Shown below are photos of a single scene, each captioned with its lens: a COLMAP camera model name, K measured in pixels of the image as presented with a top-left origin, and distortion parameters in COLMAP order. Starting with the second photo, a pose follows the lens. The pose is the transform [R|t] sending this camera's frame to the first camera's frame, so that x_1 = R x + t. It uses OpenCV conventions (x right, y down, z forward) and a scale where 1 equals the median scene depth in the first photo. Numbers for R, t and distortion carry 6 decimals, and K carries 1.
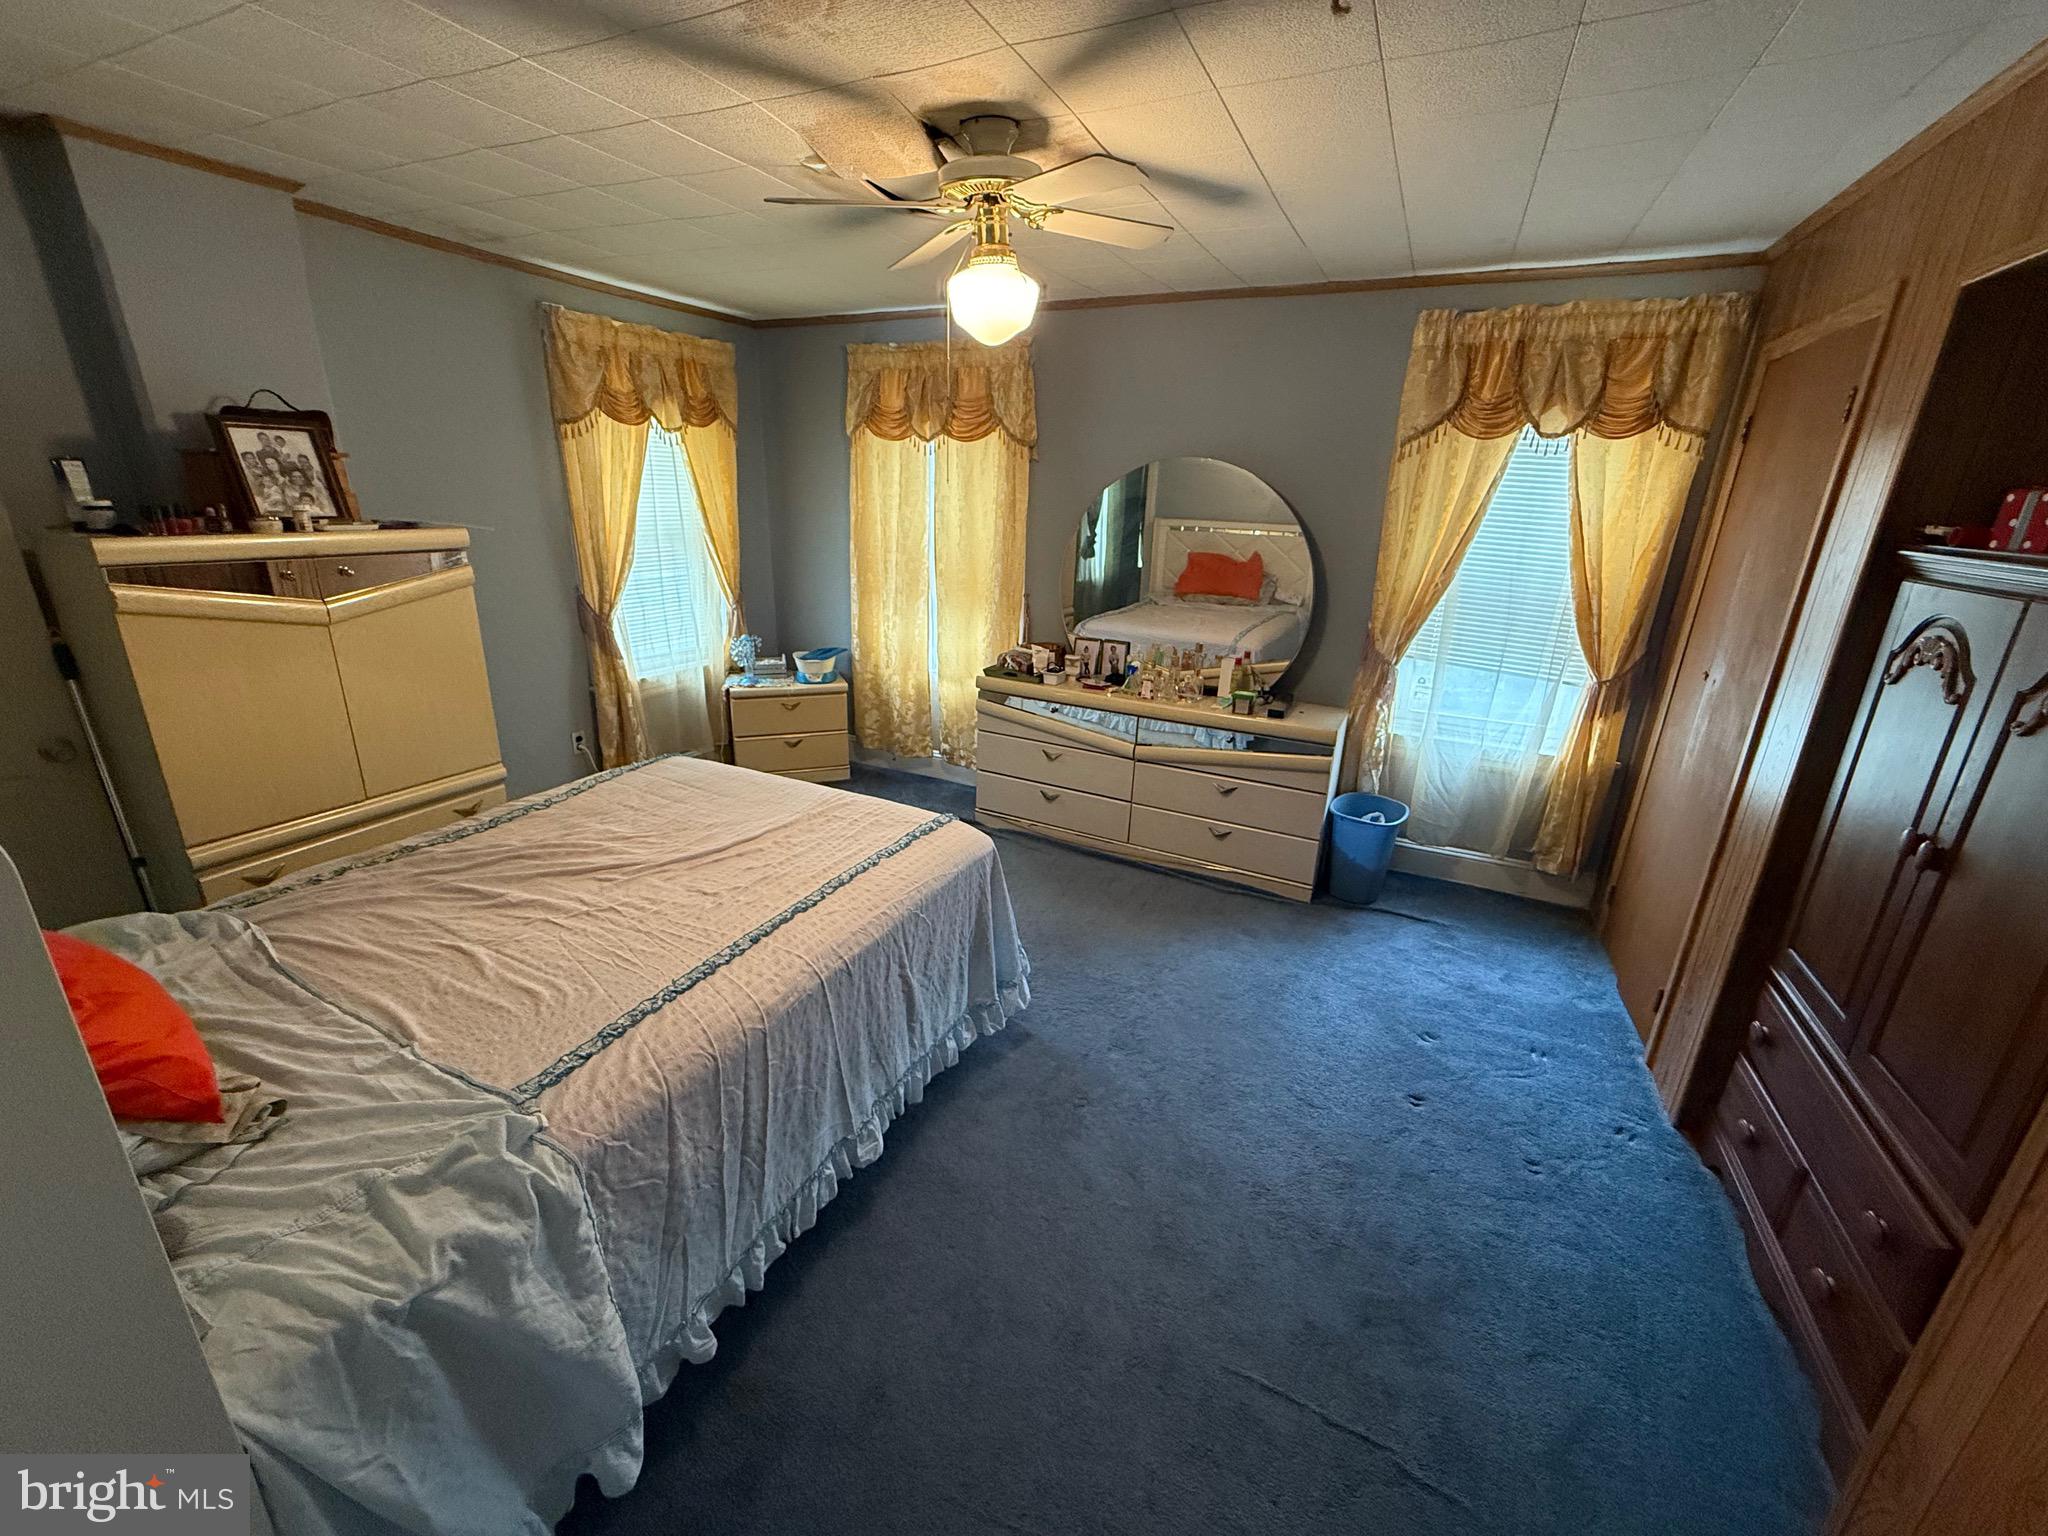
lens RADIAL K [[822.0, 0, 1013.0], [0, 822.0, 766.3], [0, 0, 1]] dist [0.001641, 0.000421]
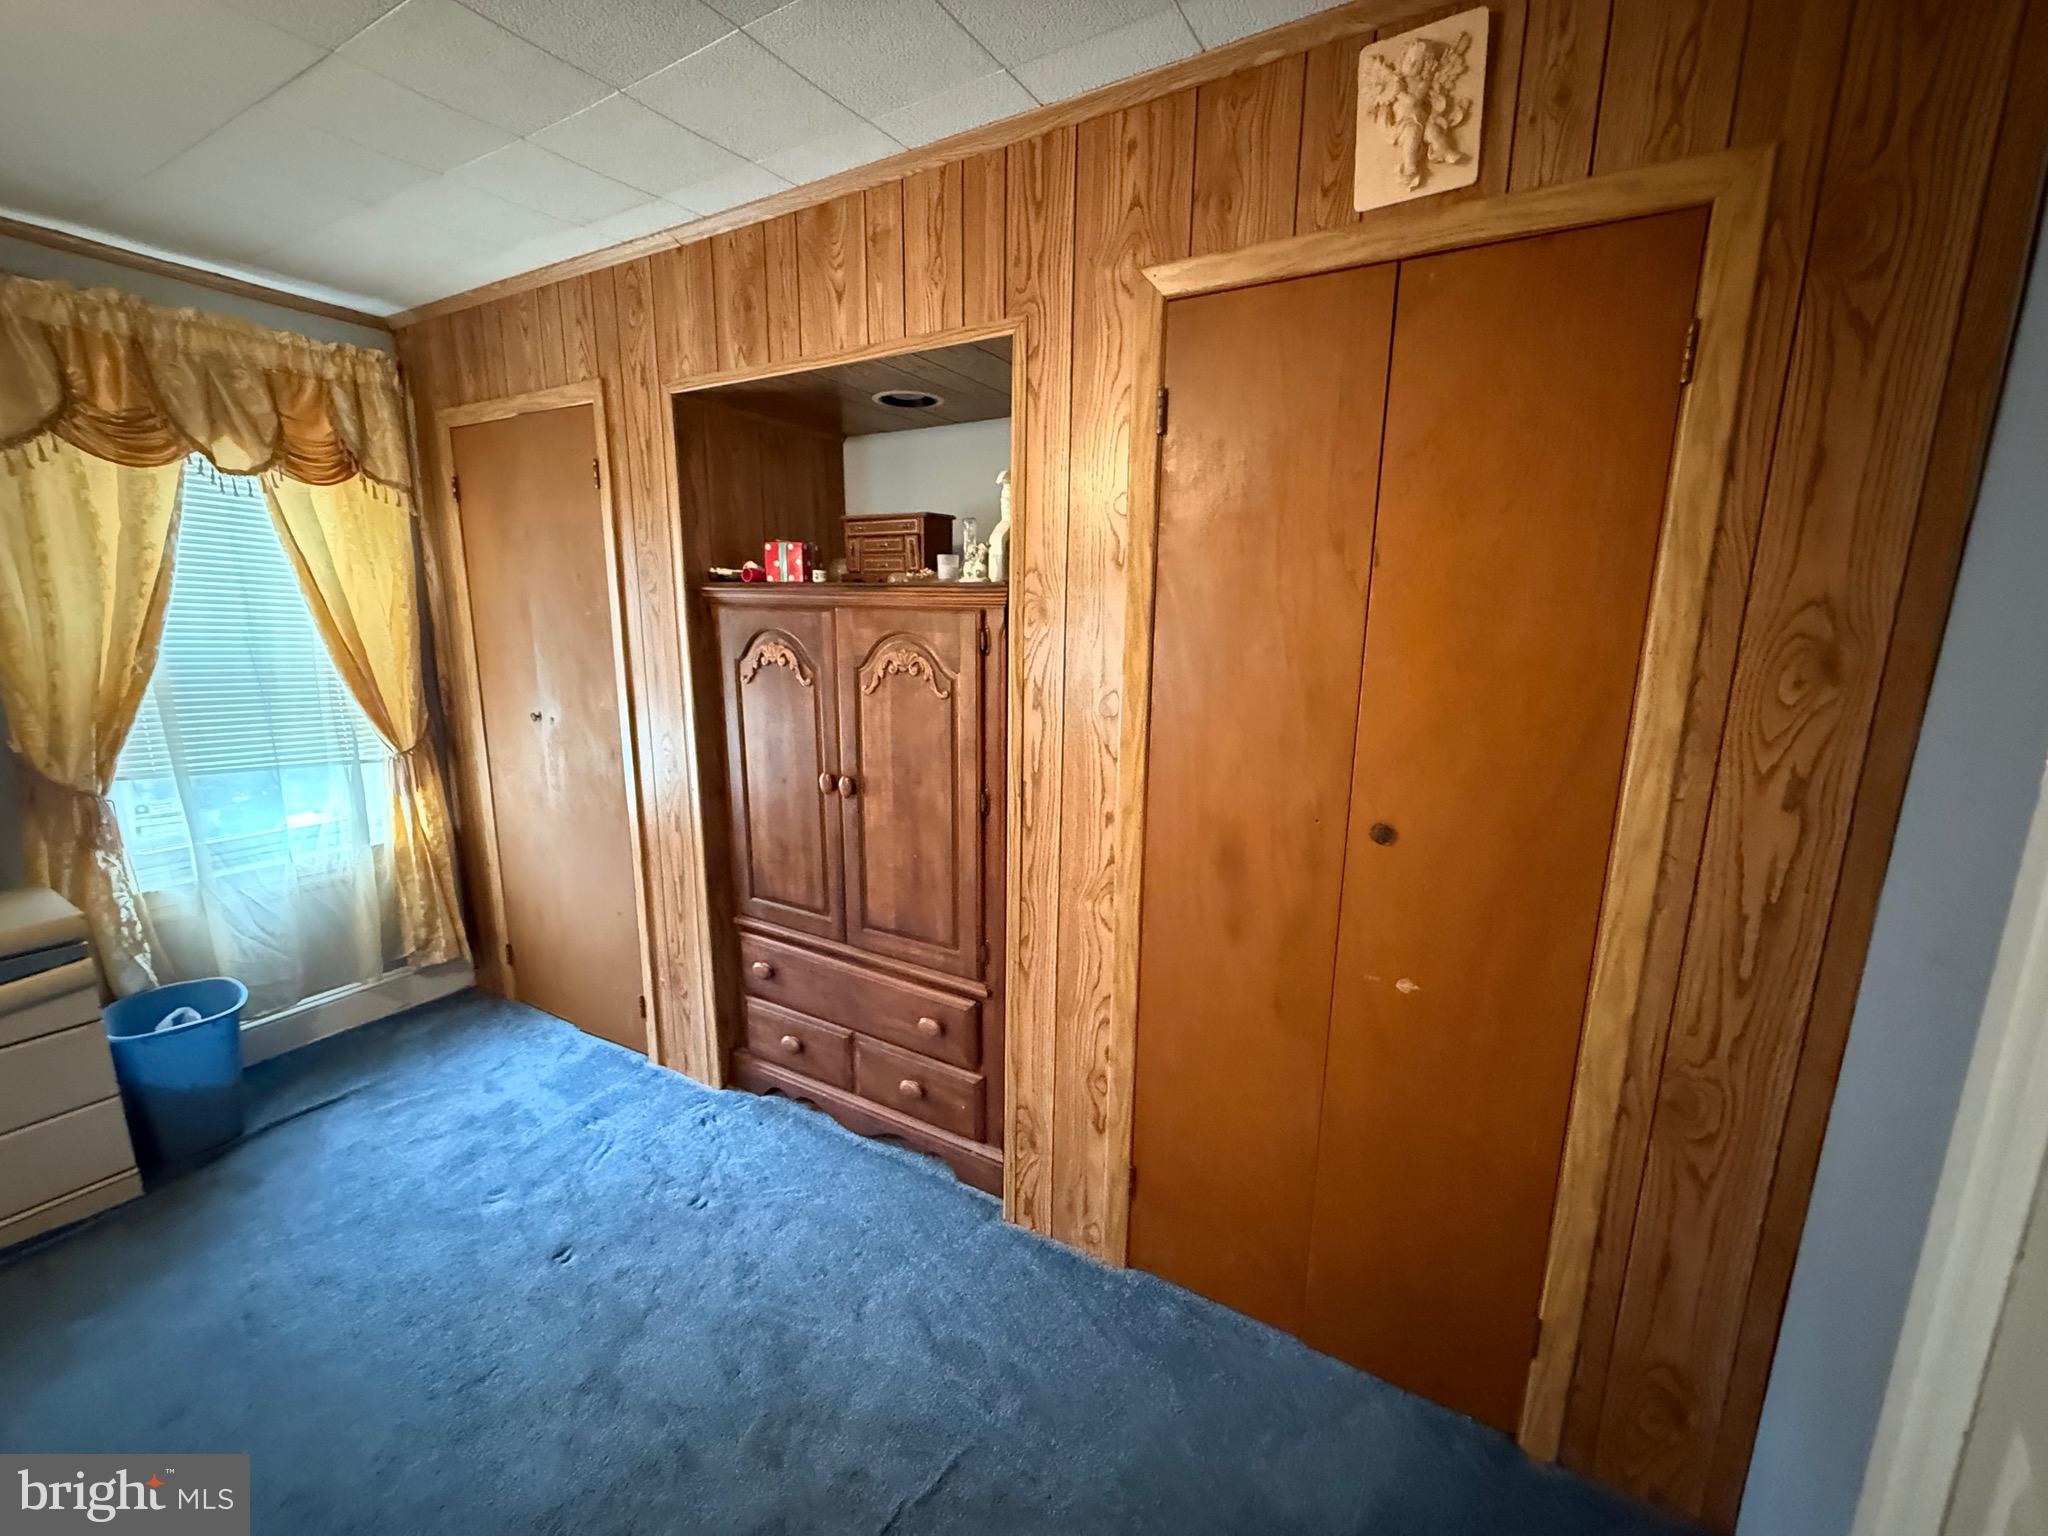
lens RADIAL K [[822.0, 0, 1015.1], [0, 822.0, 767.6], [0, 0, 1]] dist [0.001641, 0.000421]
pose [[0.071993, -0.219804, 0.972884, -0.131189], [0.308077, 0.932619, 0.187910, -0.049121], [-0.948634, 0.286195, 0.134859, 0.247562]]
